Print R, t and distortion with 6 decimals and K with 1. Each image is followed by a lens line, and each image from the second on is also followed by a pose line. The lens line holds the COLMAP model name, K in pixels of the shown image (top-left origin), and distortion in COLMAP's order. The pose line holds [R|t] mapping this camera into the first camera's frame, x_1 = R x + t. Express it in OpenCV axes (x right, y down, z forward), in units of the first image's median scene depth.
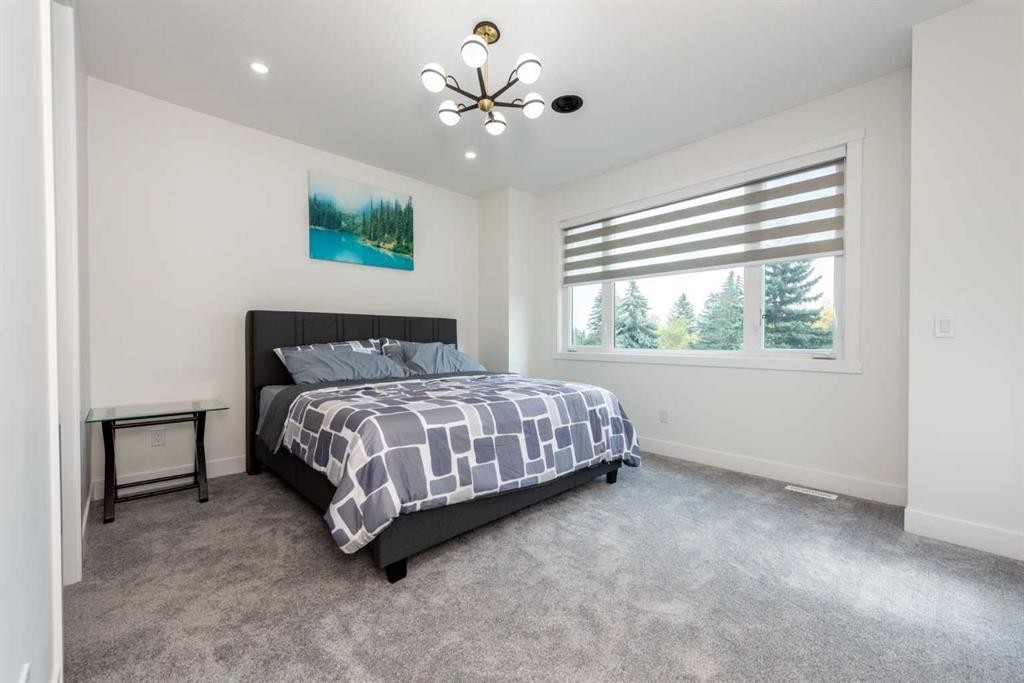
lens RADIAL K [[403.2, 0, 512.3], [0, 403.2, 341.7], [0, 0, 1]] dist [0.000055, -0.000806]
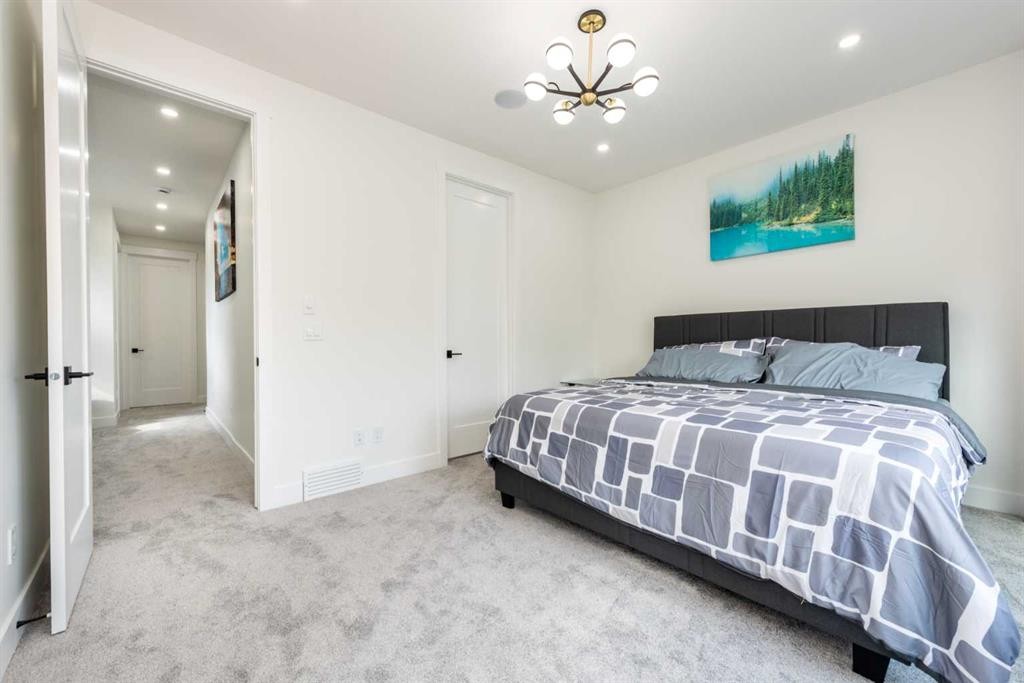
lens RADIAL K [[403.2, 0, 512.6], [0, 403.2, 343.8], [0, 0, 1]] dist [0.000055, -0.000806]
pose [[-0.048311, 0.007295, -0.998806, 0.569202], [0.000846, 0.999973, 0.007262, -0.002413], [0.998832, -0.000494, -0.048316, 0.536655]]
